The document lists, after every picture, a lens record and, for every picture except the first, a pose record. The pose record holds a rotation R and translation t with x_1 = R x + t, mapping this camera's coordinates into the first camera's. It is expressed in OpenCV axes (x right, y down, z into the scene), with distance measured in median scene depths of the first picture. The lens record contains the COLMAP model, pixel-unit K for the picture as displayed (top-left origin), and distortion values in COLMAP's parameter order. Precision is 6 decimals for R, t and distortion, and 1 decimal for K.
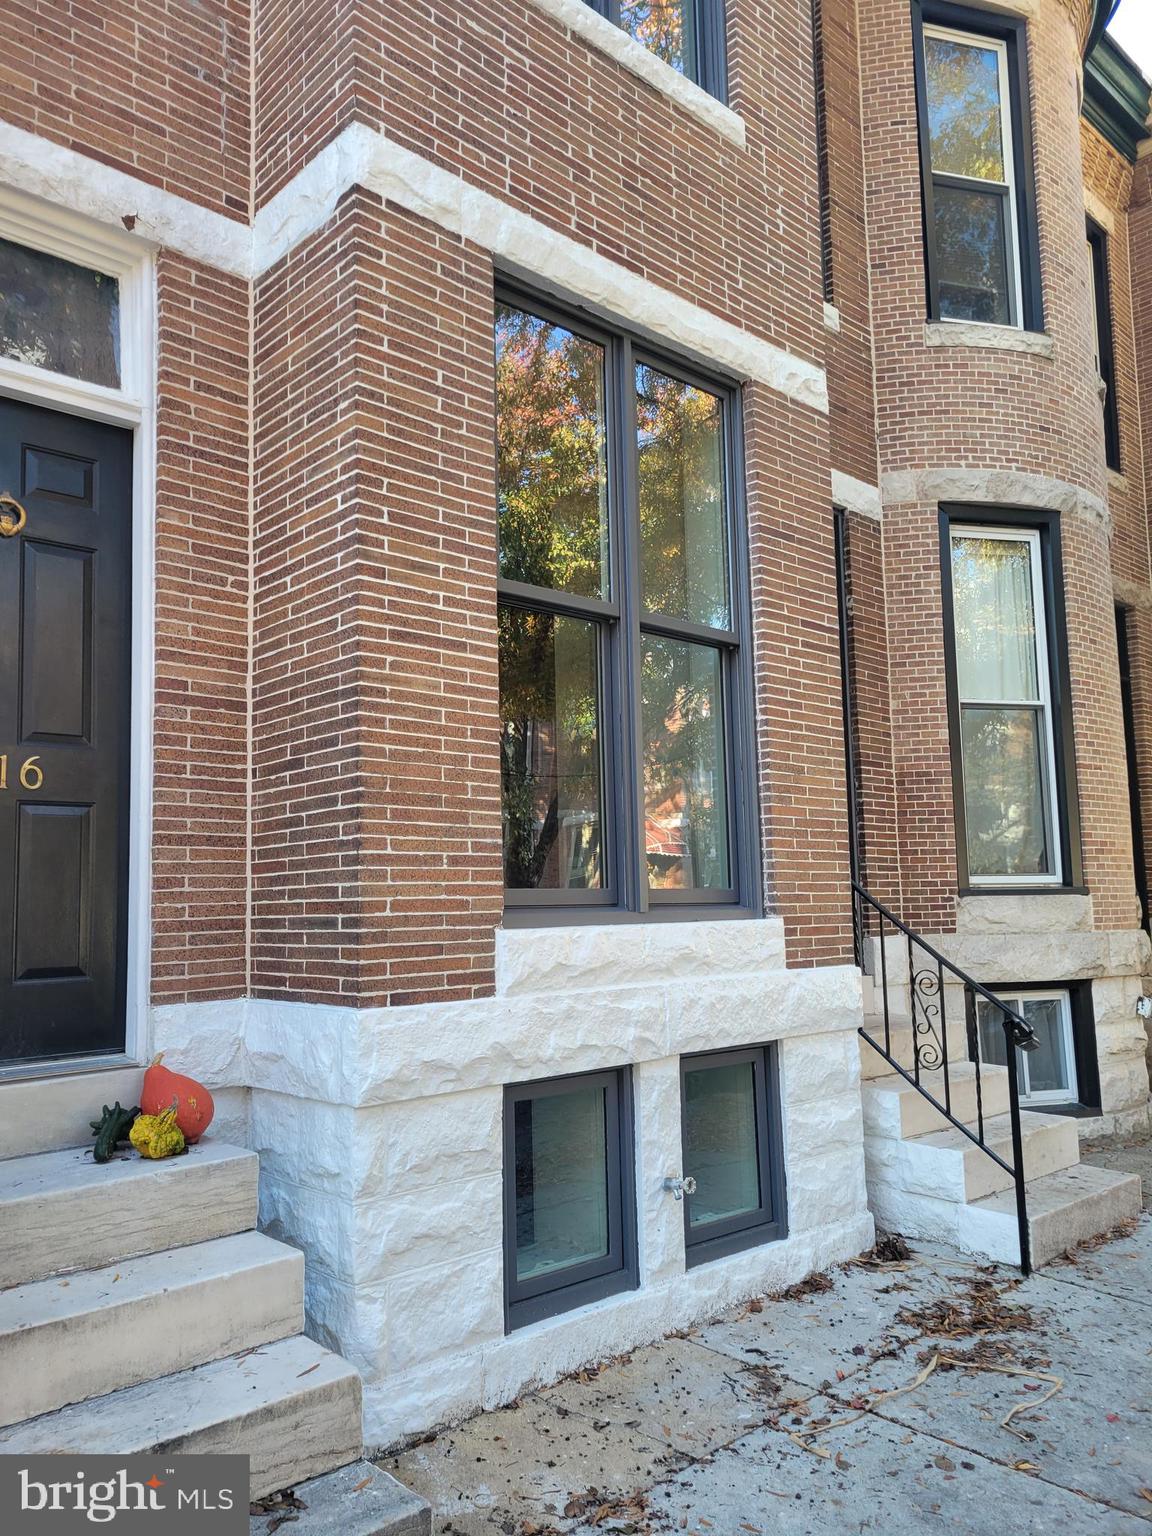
lens RADIAL K [[1147.8, 0, 560.2], [0, 1147.8, 786.9], [0, 0, 1]] dist [0.051172, -0.023690]
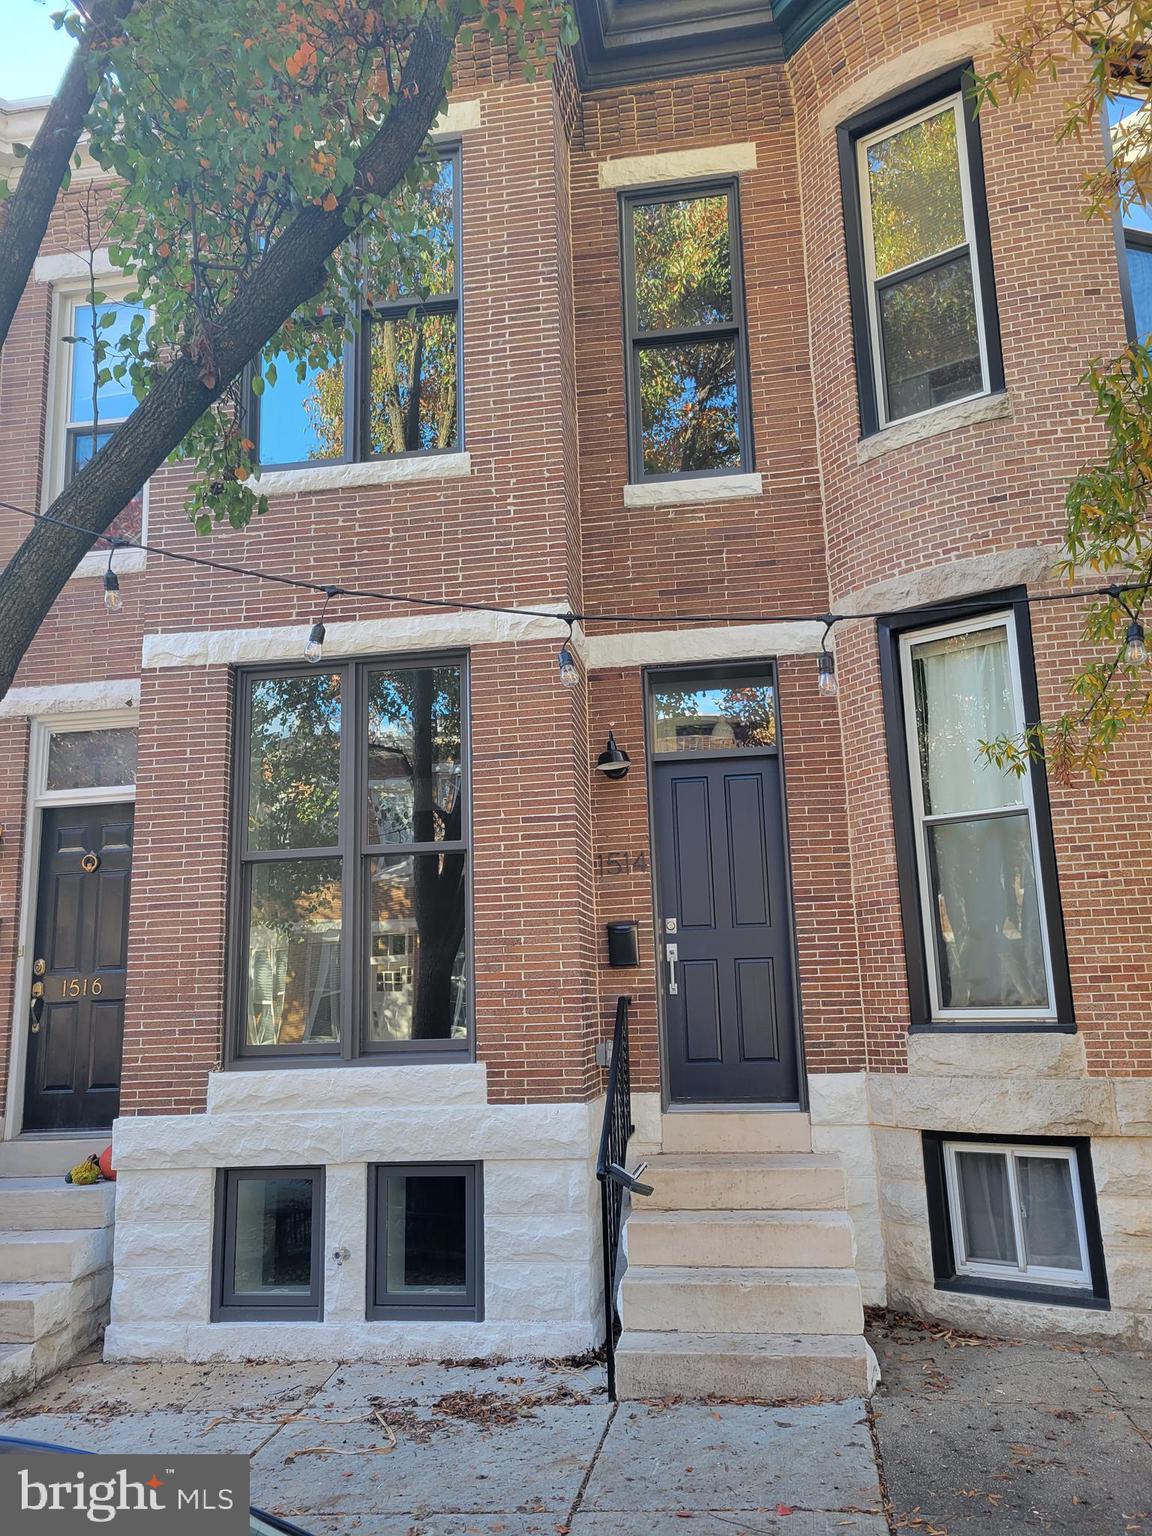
lens RADIAL K [[1147.8, 0, 578.4], [0, 1147.8, 780.7], [0, 0, 1]] dist [0.051172, -0.023690]
pose [[0.617994, -0.149757, -0.771788, 1.358541], [0.102448, 0.988659, -0.109805, -0.047353], [0.779480, -0.011209, 0.626327, 0.299848]]
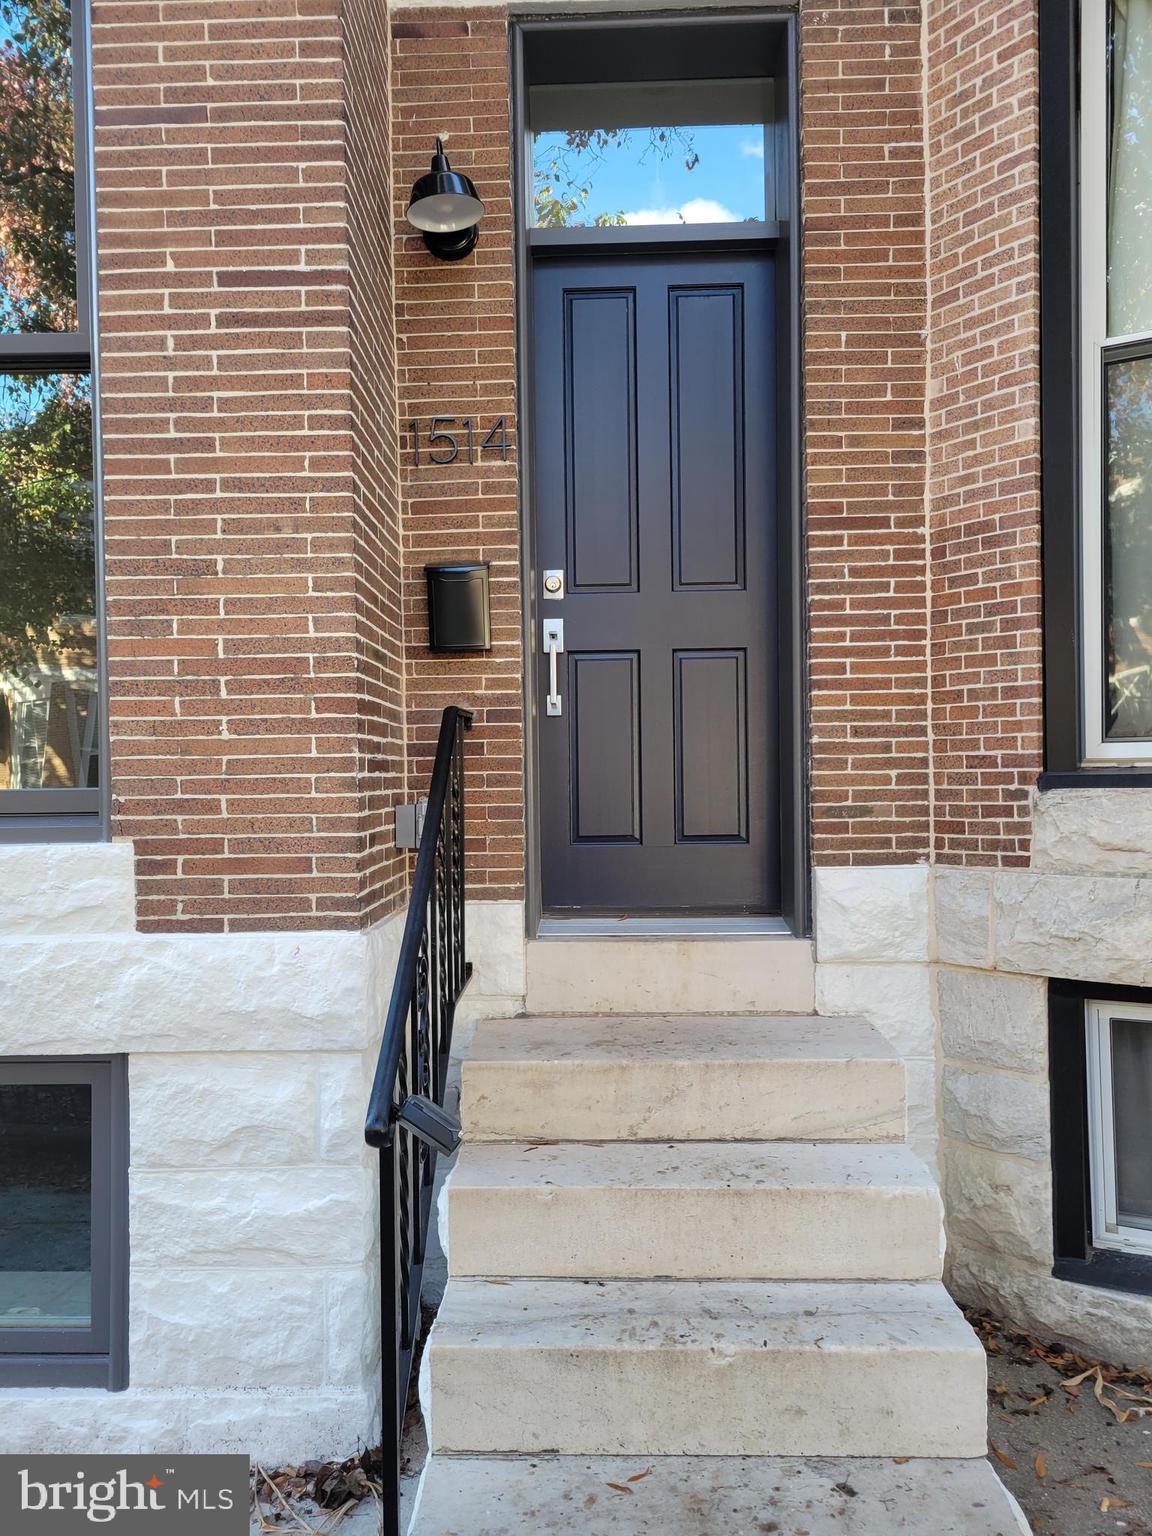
lens RADIAL K [[1147.8, 0, 570.8], [0, 1147.8, 783.5], [0, 0, 1]] dist [0.051172, -0.023690]
pose [[0.713468, 0.011207, -0.700598, 0.776543], [0.075813, 0.992768, 0.093086, 0.052522], [0.696574, -0.119528, 0.707458, 0.796124]]
